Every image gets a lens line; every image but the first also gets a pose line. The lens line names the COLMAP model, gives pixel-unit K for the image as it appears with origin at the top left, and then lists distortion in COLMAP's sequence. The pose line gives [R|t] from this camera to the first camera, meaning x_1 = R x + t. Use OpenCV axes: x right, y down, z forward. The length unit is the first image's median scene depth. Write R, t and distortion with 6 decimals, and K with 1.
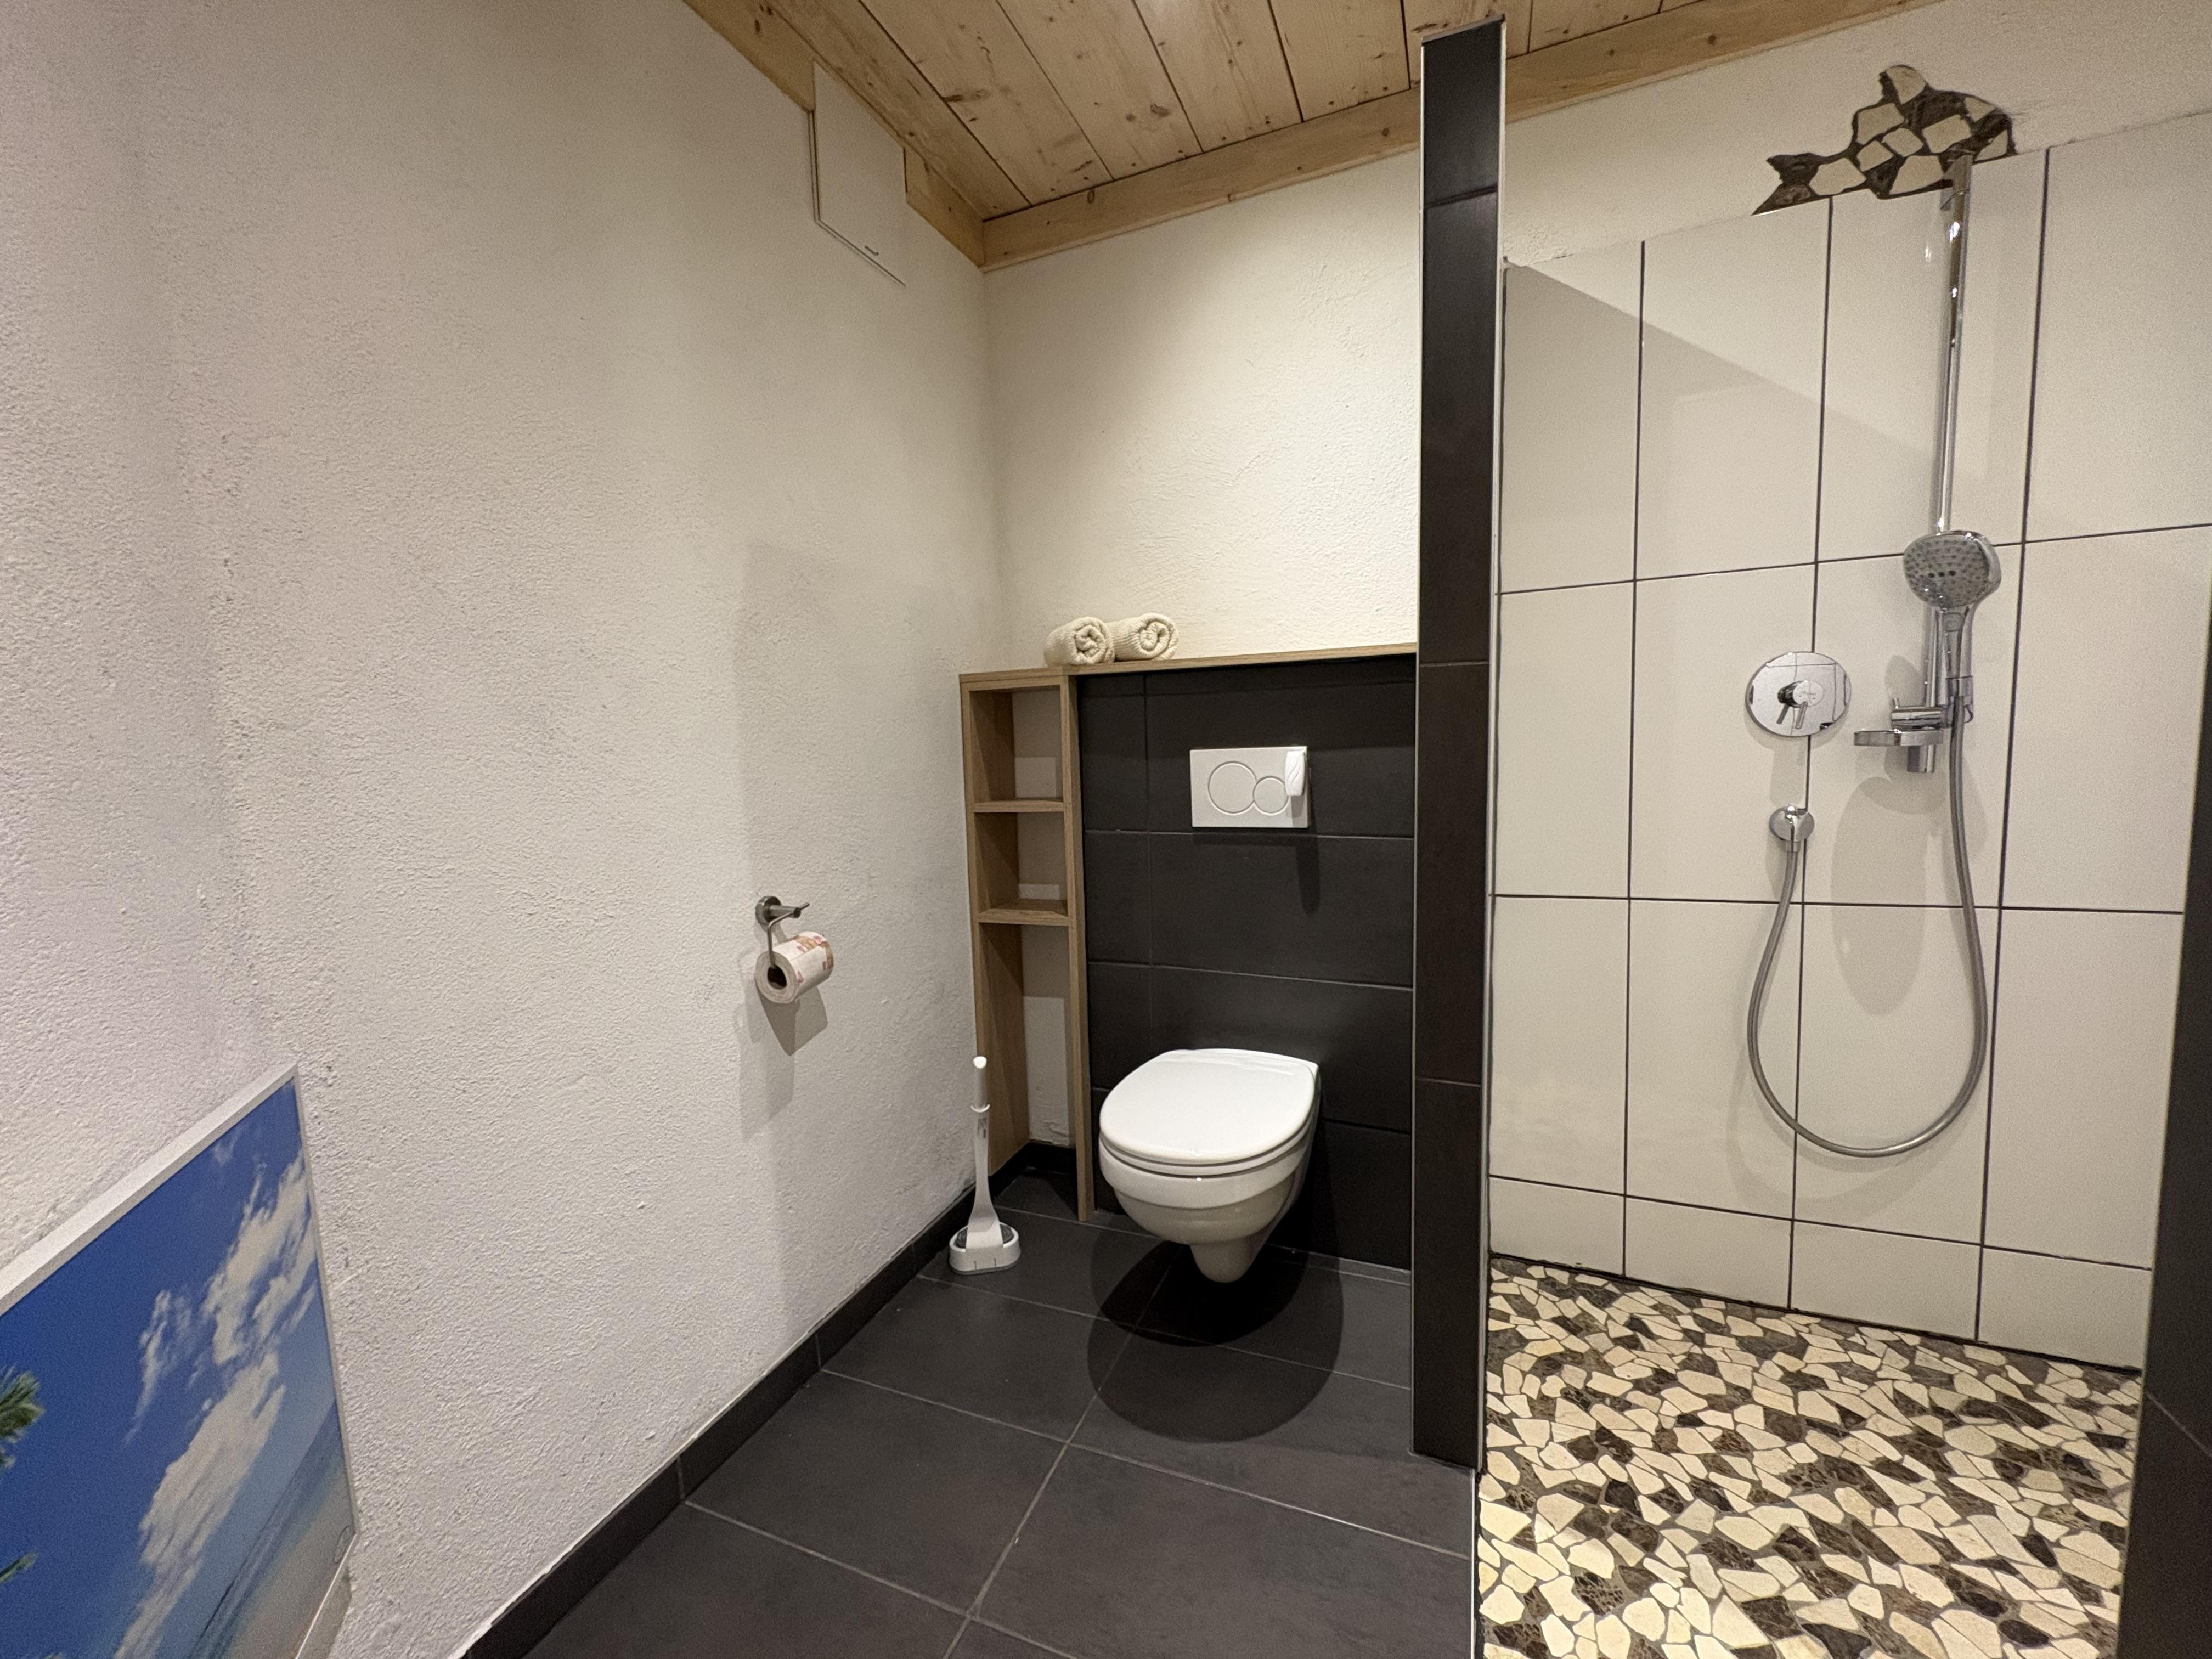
lens RADIAL K [[883.5, 0, 1106.0], [0, 883.5, 829.5], [0, 0, 1]] dist [-0.000228, 0.000120]
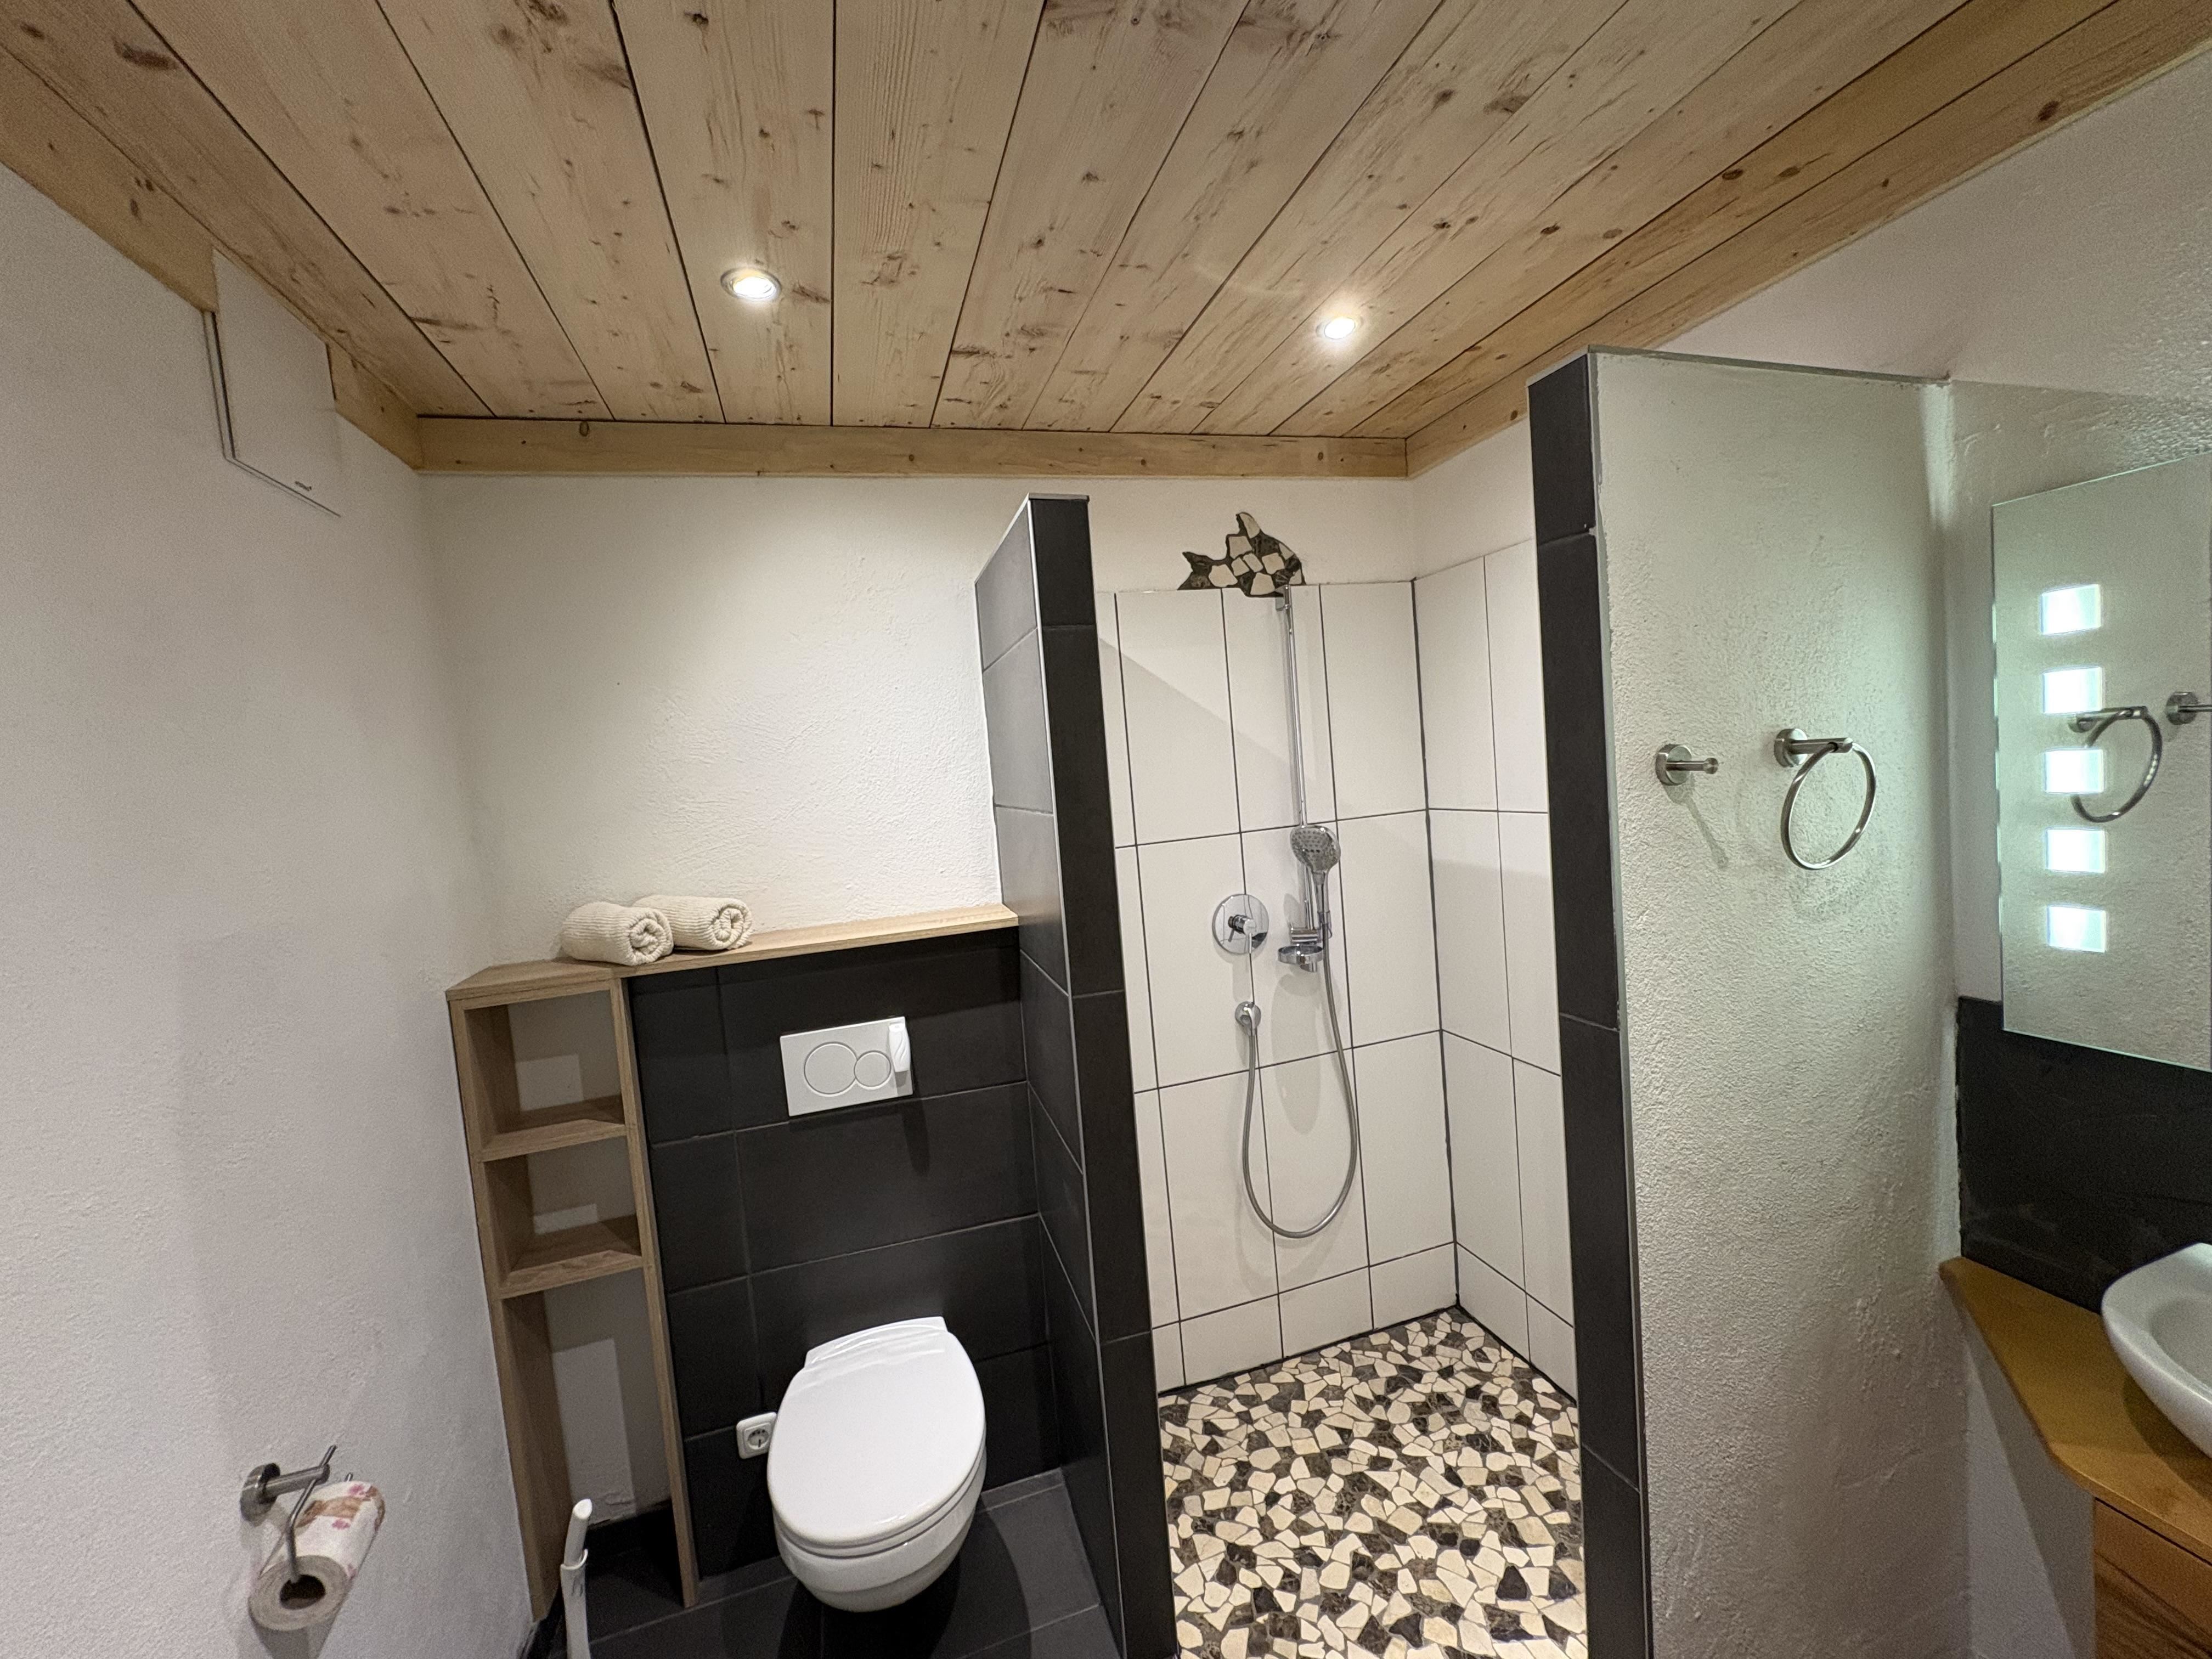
lens RADIAL K [[883.5, 0, 1106.0], [0, 883.5, 829.5], [0, 0, 1]] dist [-0.000228, 0.000120]
pose [[0.765963, -0.078613, 0.638060, -0.278846], [0.123675, 0.991975, -0.026250, -0.303147], [-0.630876, 0.099019, 0.769539, 0.039233]]
